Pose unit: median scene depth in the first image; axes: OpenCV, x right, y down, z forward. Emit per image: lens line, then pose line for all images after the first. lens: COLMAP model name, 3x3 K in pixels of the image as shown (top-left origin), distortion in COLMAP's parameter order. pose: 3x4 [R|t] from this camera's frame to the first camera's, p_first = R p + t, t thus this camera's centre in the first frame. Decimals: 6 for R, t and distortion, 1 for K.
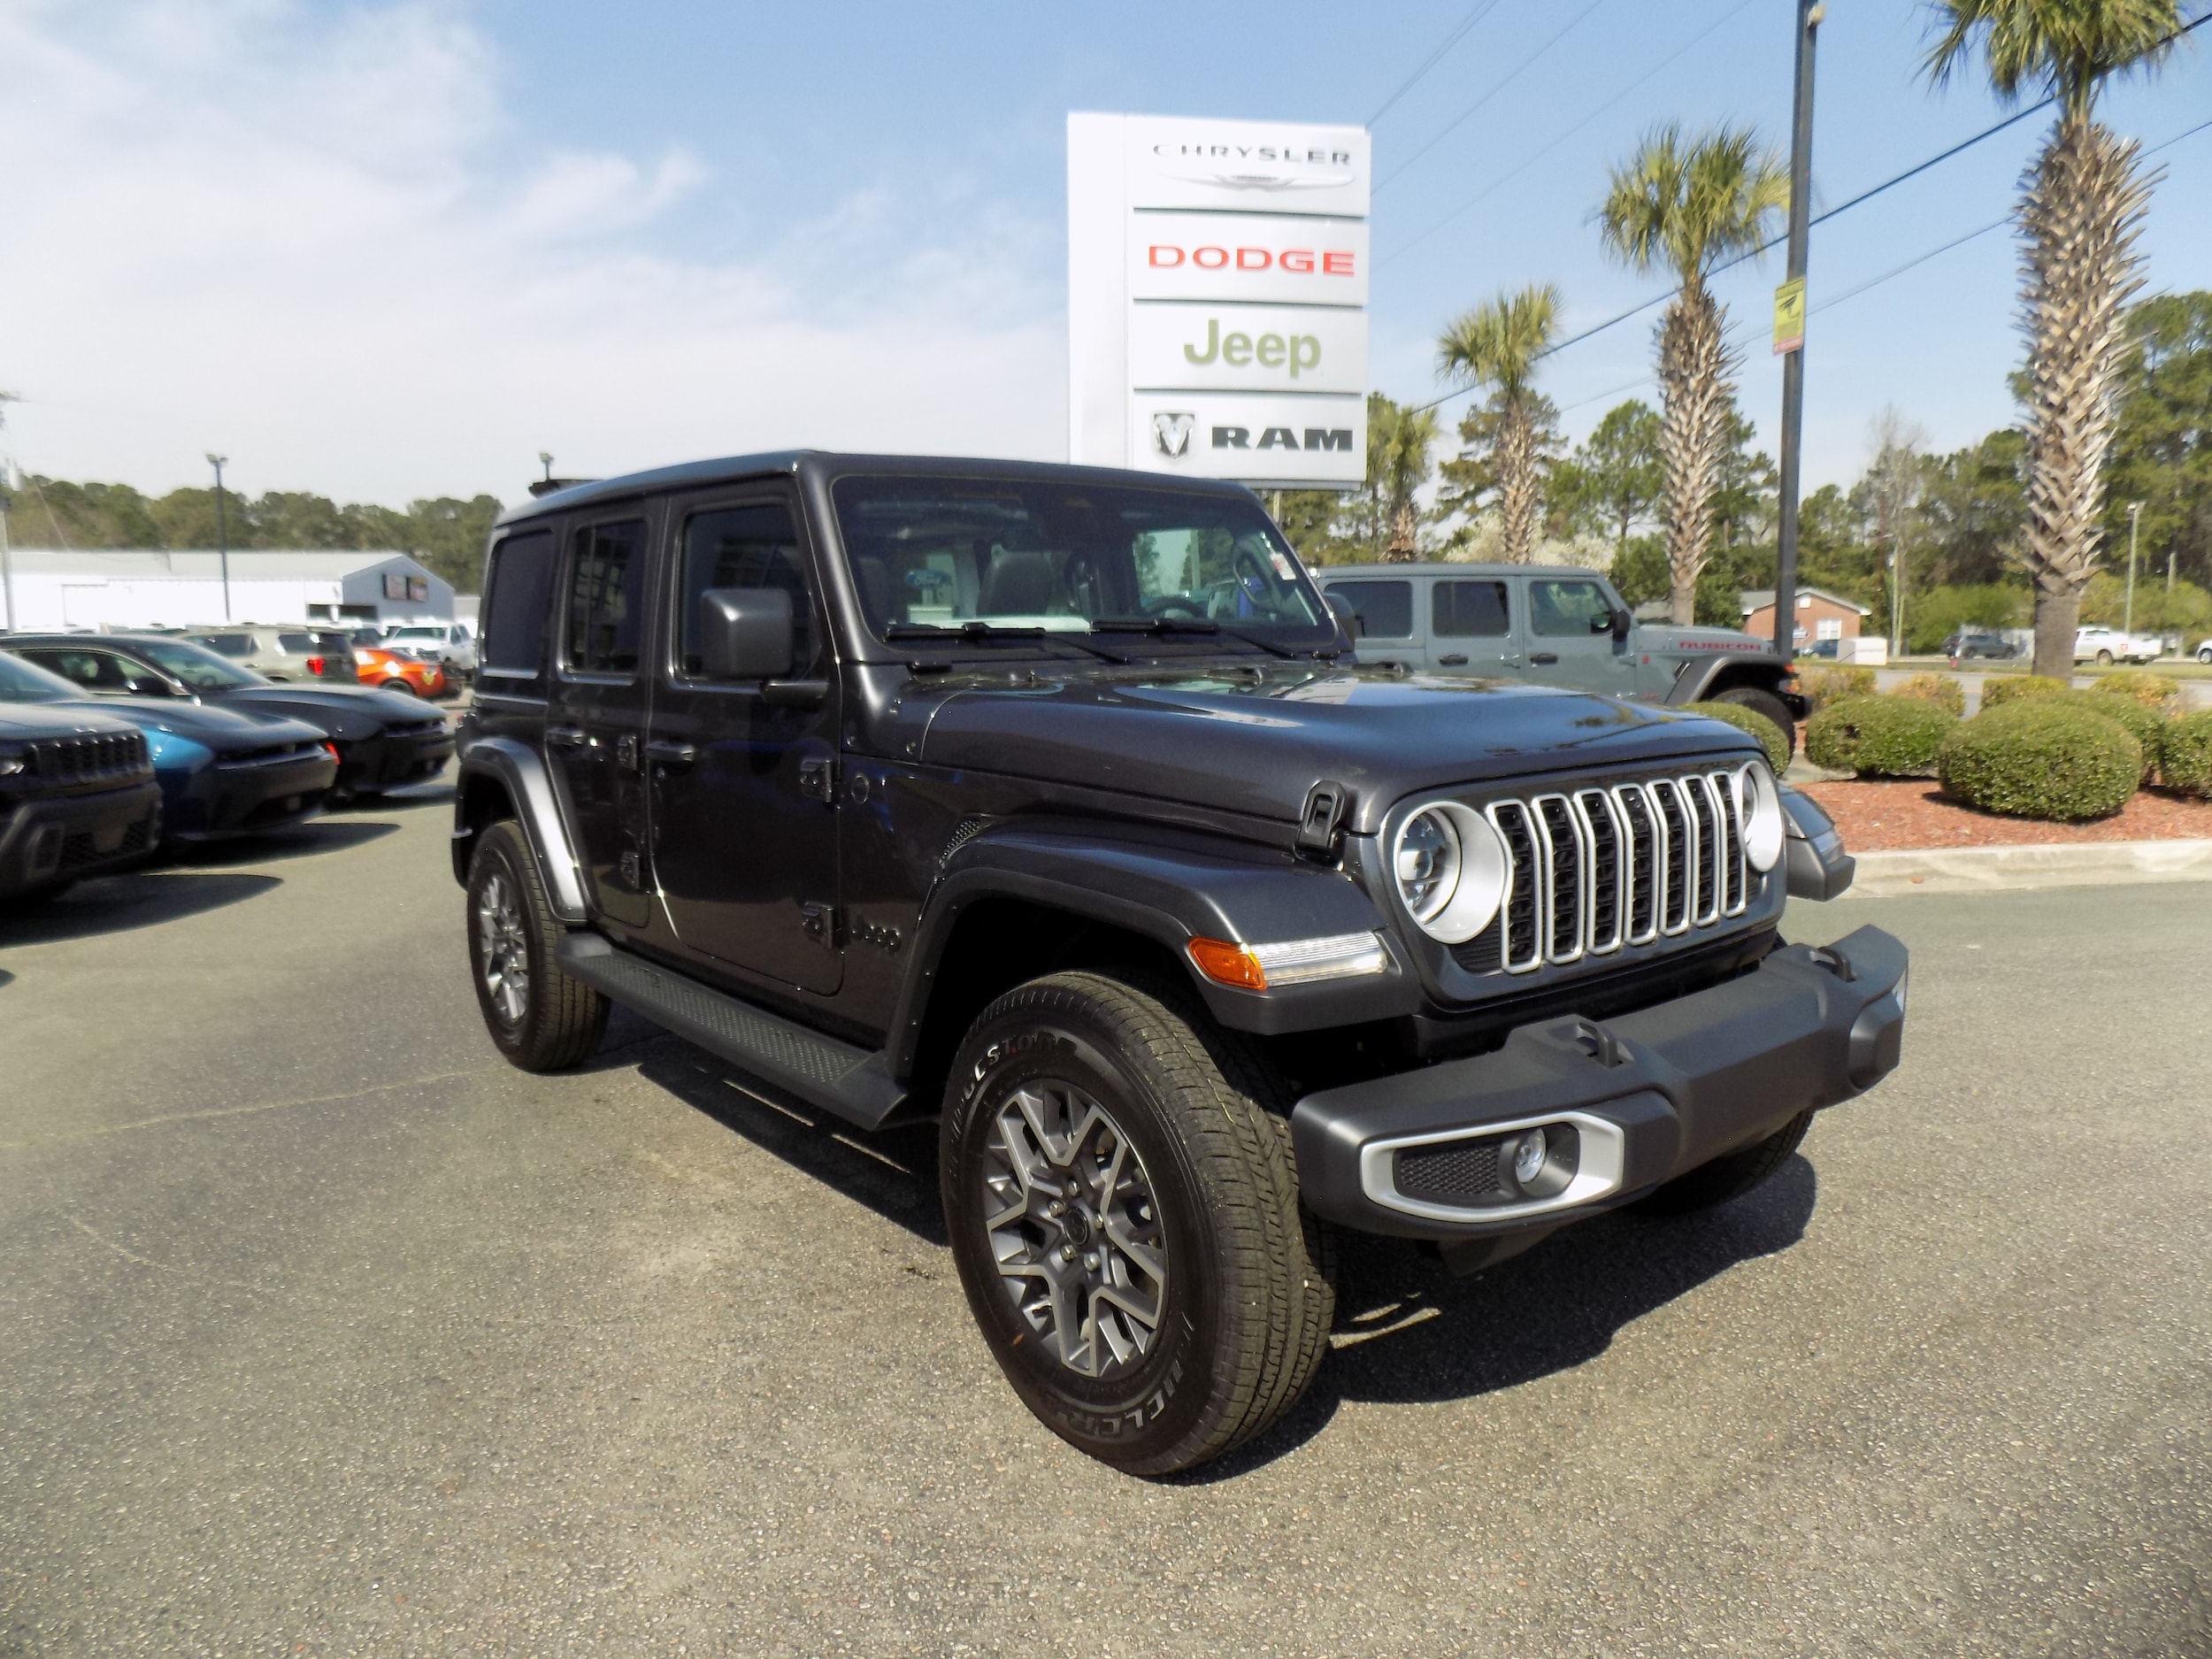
lens RADIAL K [[1483.7, 0, 1105.2], [0, 1483.7, 821.3], [0, 0, 1]] dist [-0.074818, 0.069337]
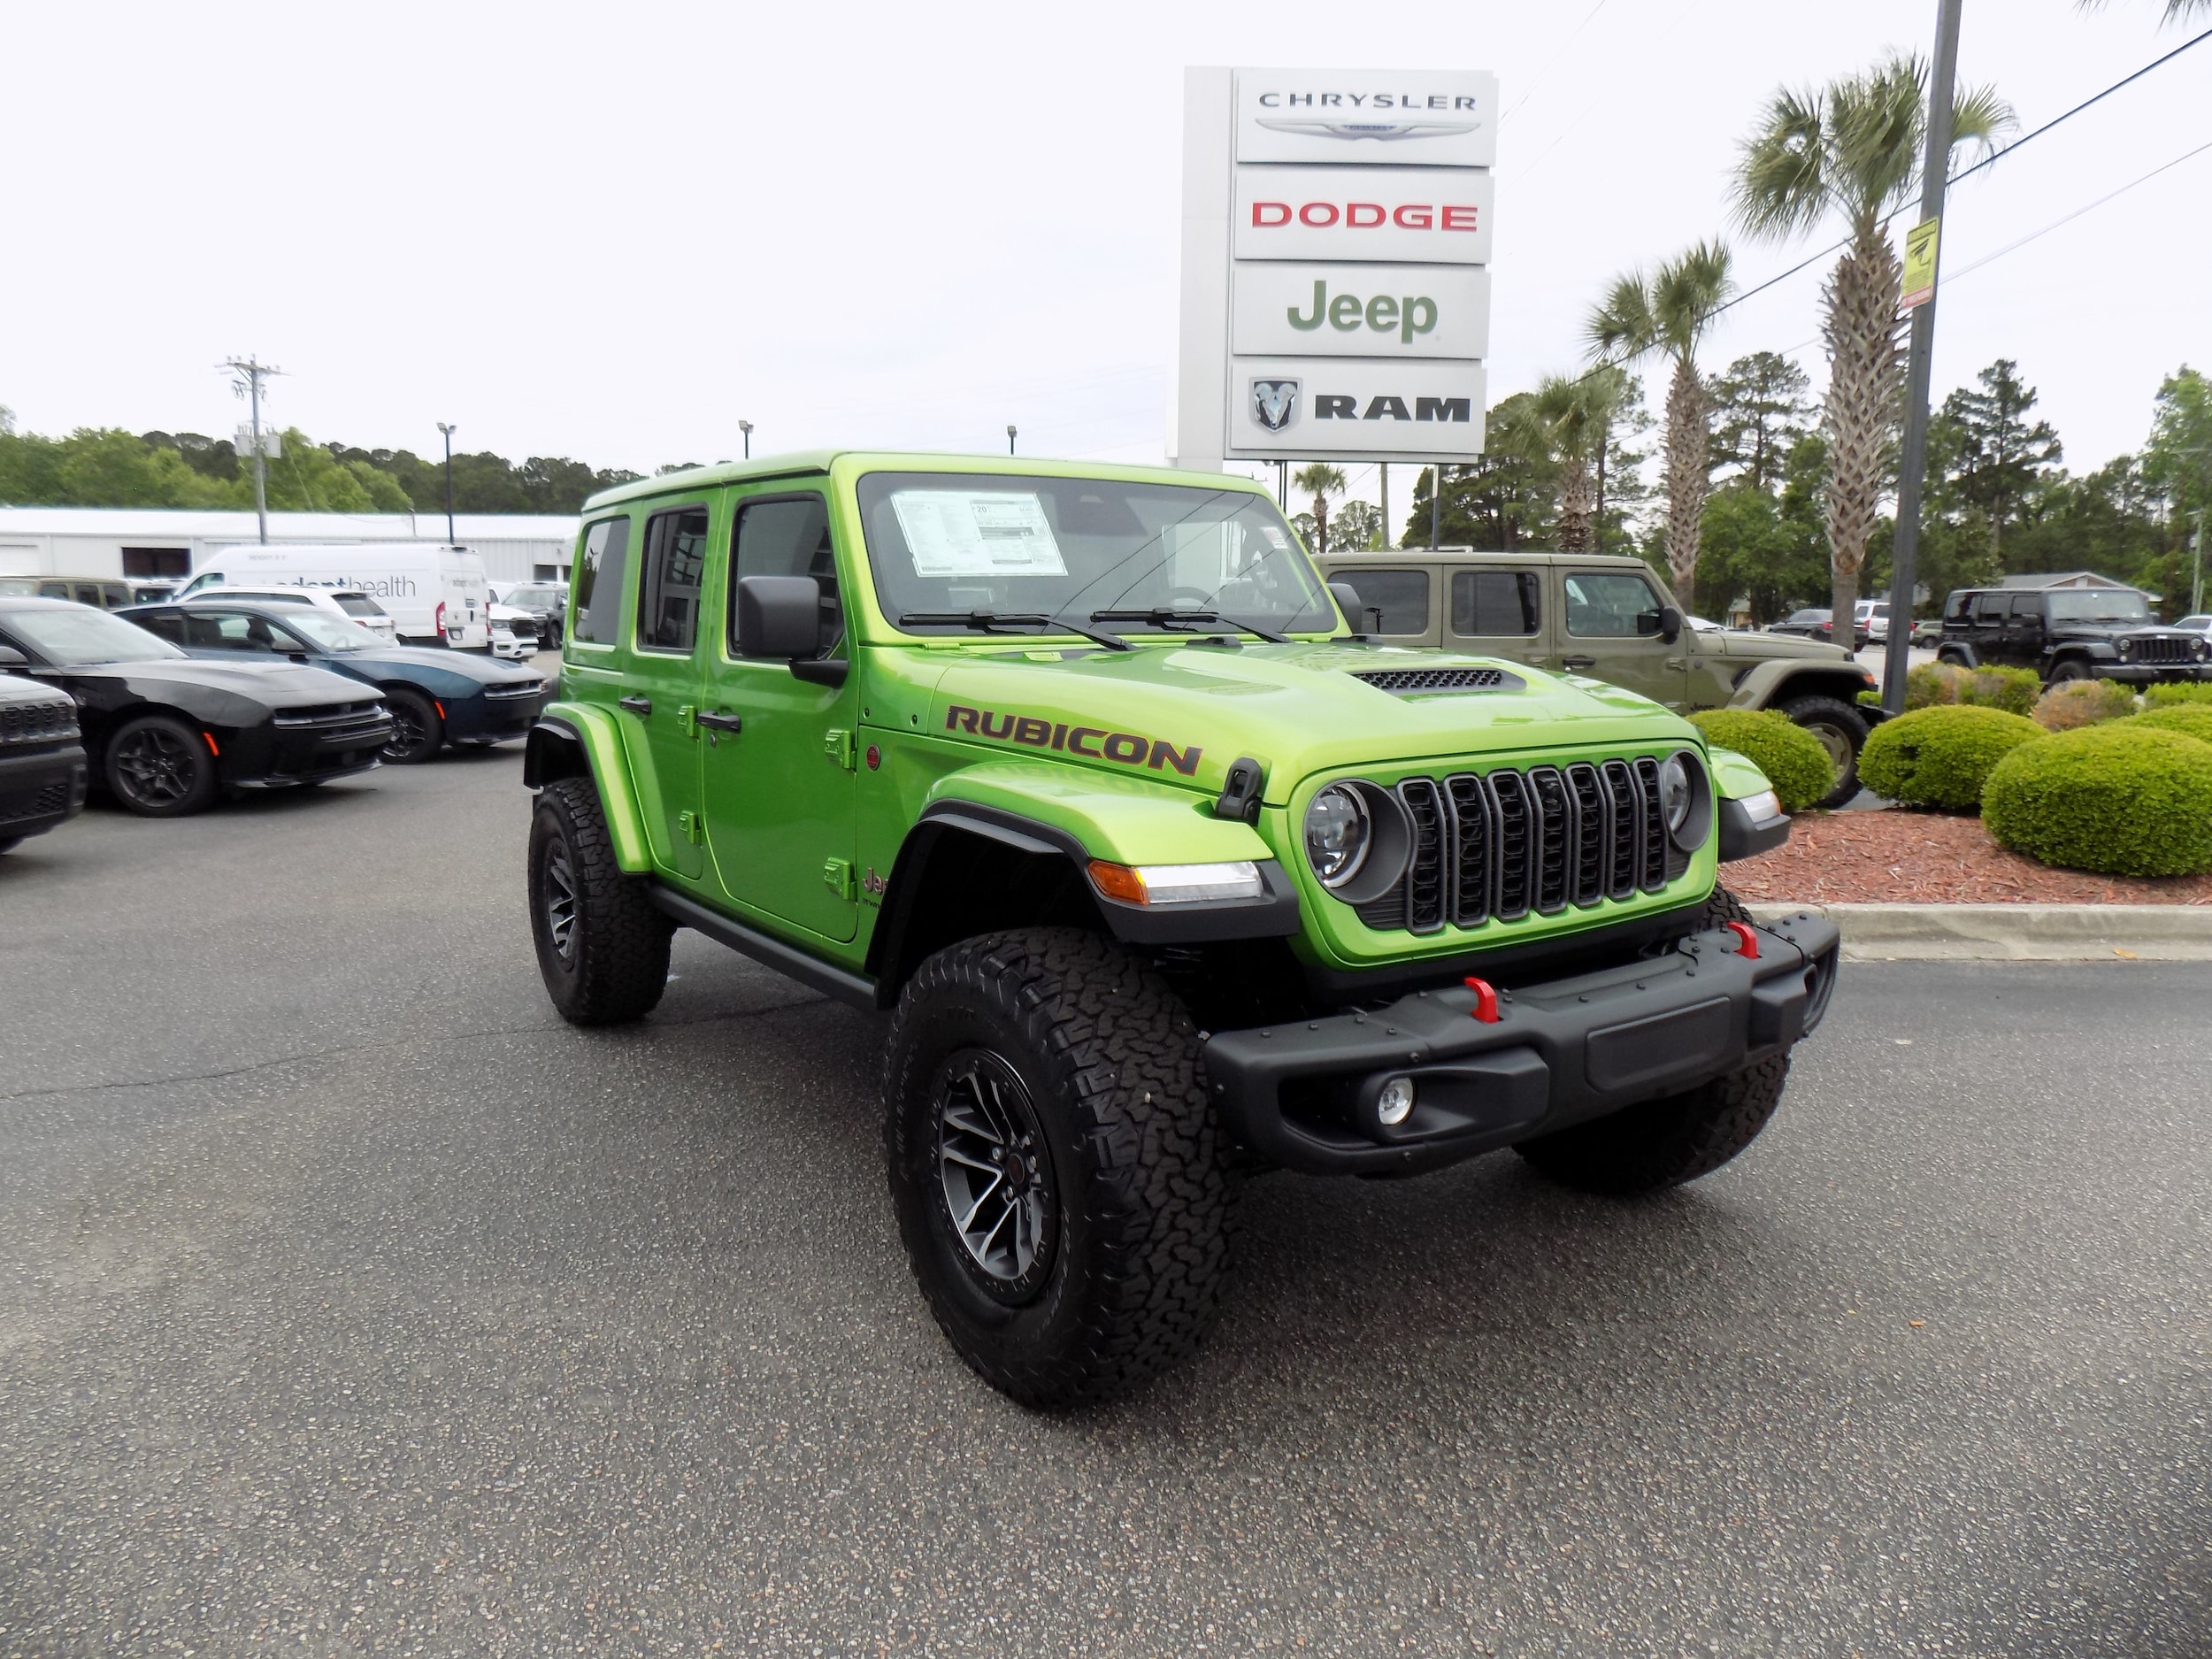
lens RADIAL K [[1483.0, 0, 1101.8], [0, 1483.0, 817.4], [0, 0, 1]] dist [-0.078204, 0.069047]
pose [[0.987635, 0.040152, -0.151541, 0.091628], [-0.037430, 0.999083, 0.020775, -0.012485], [0.152237, -0.014846, 0.988233, 0.046753]]
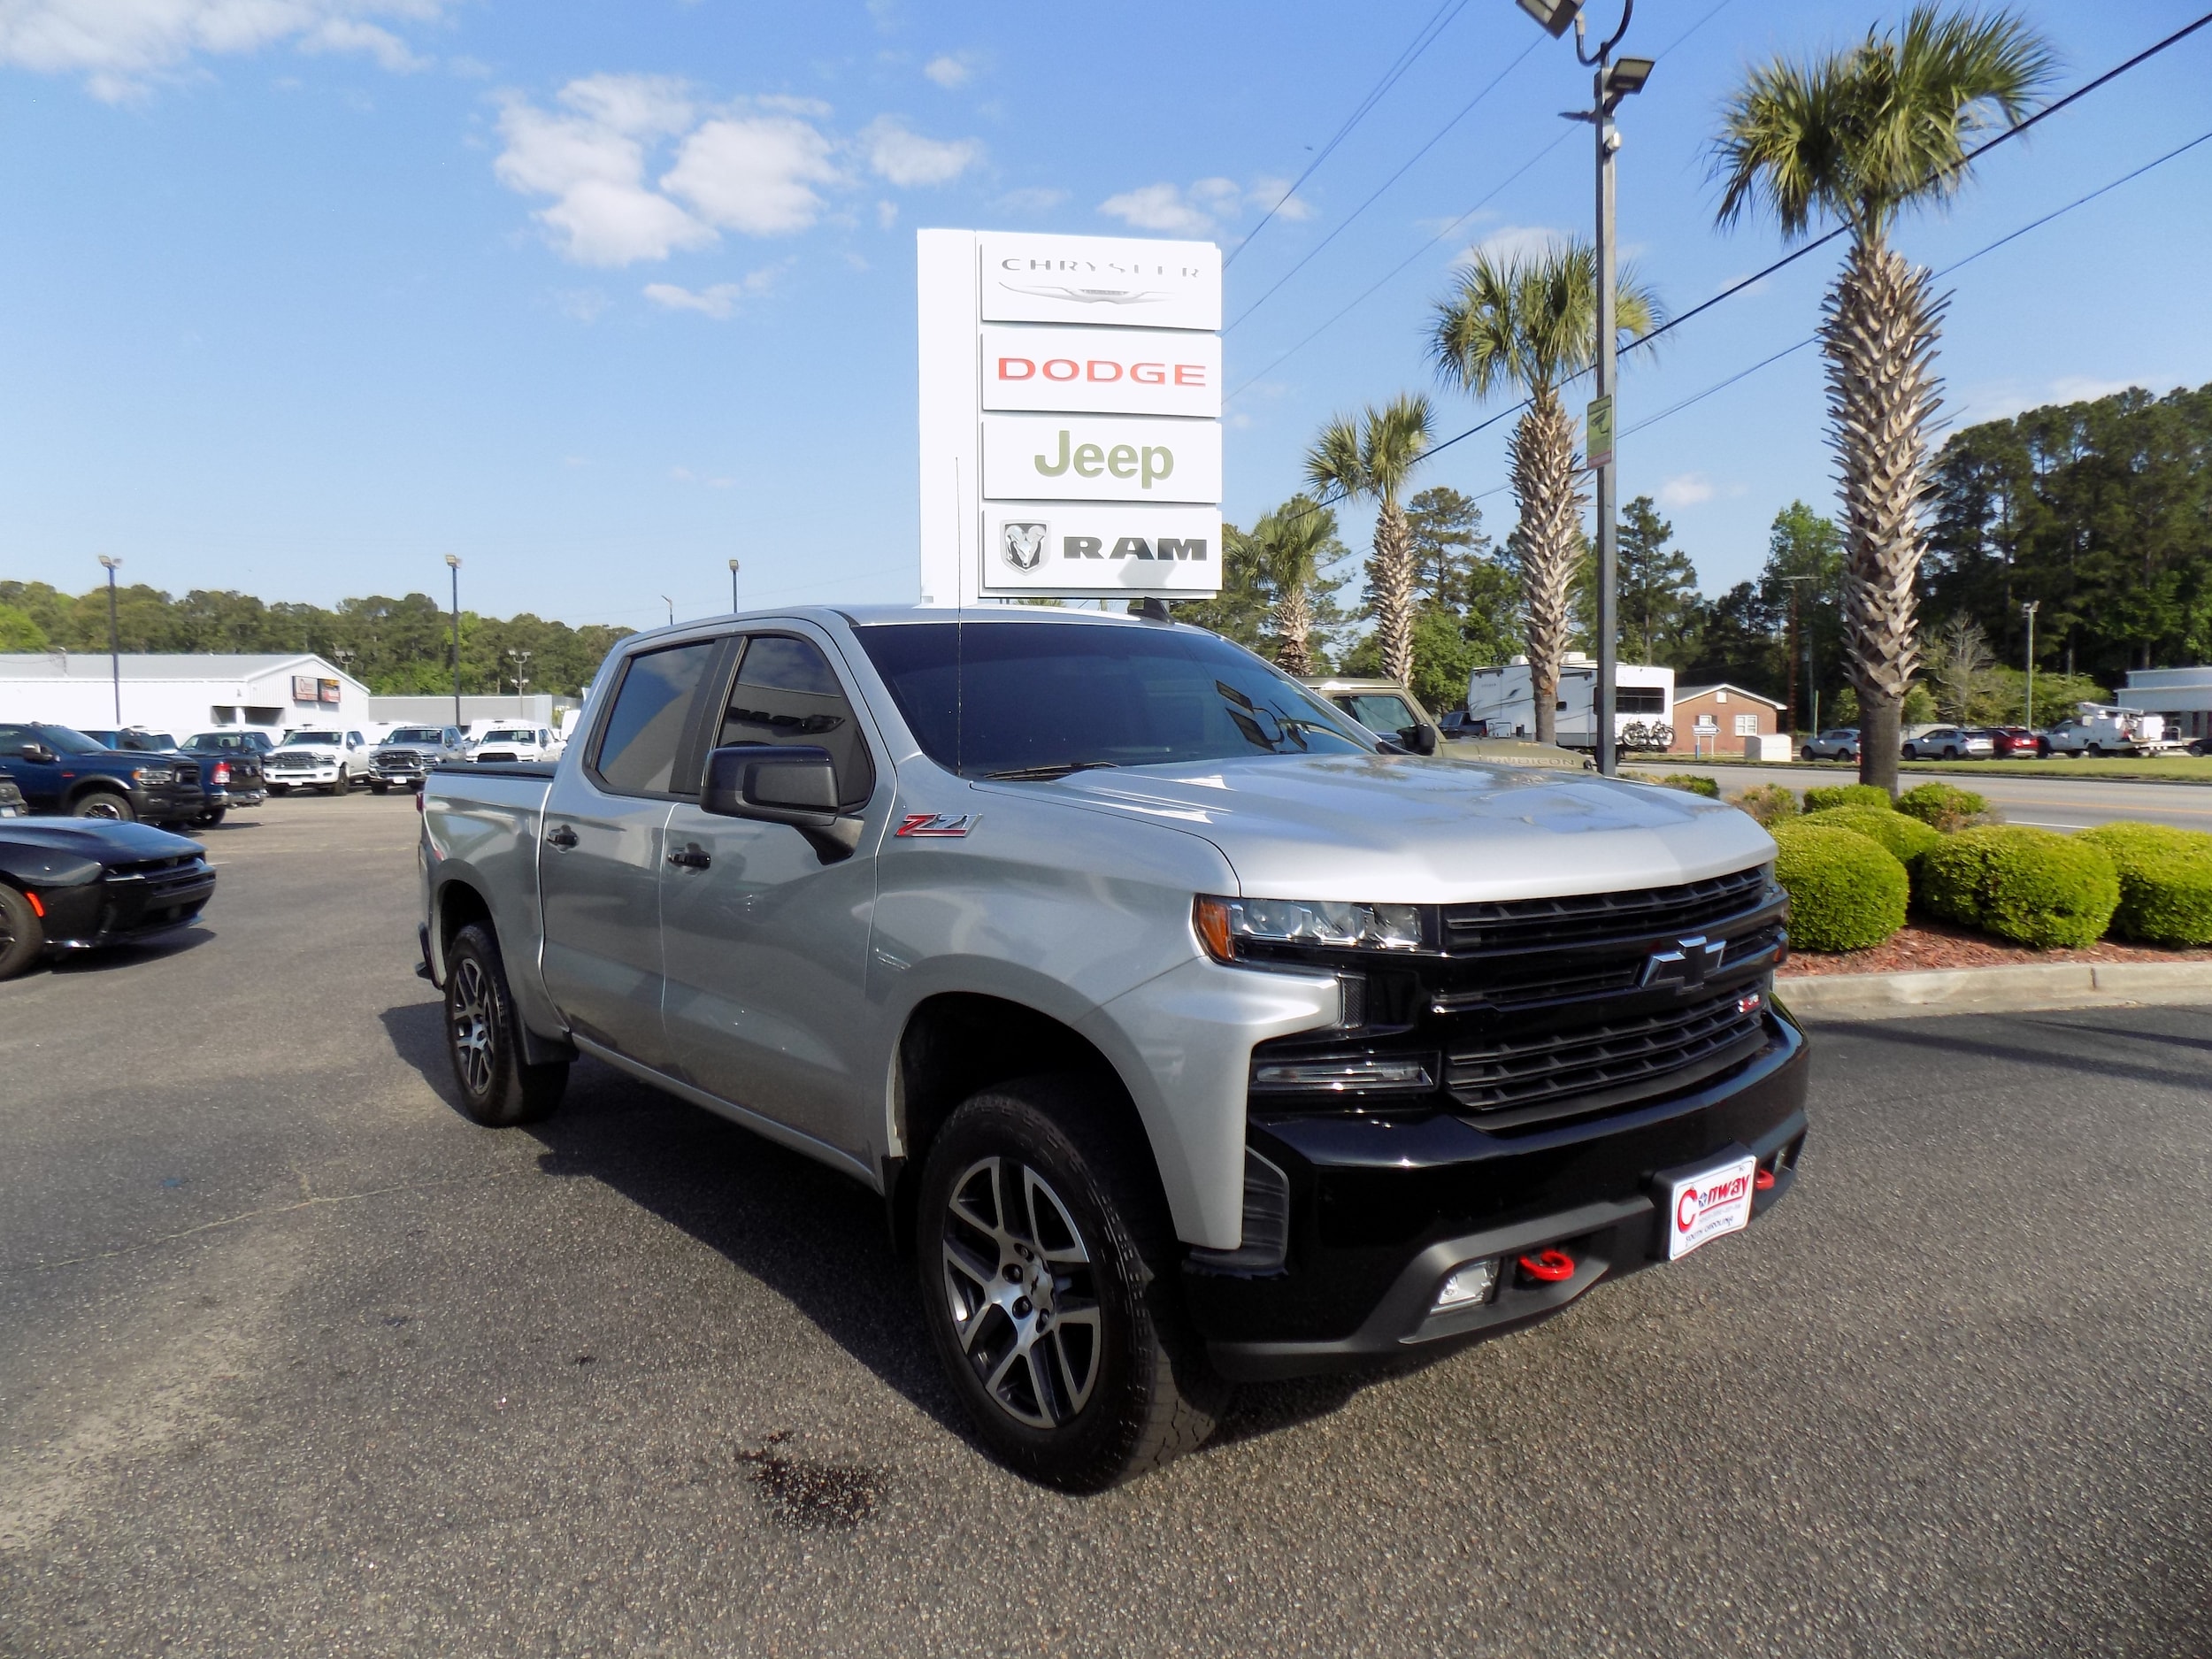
lens RADIAL K [[1486.1, 0, 1106.7], [0, 1486.1, 822.7], [0, 0, 1]] dist [-0.077113, 0.073521]
pose [[0.999262, -0.006048, 0.037940, 0.062575], [0.008444, 0.997958, -0.063310, -0.012186], [-0.037479, 0.063583, 0.997273, 0.016190]]
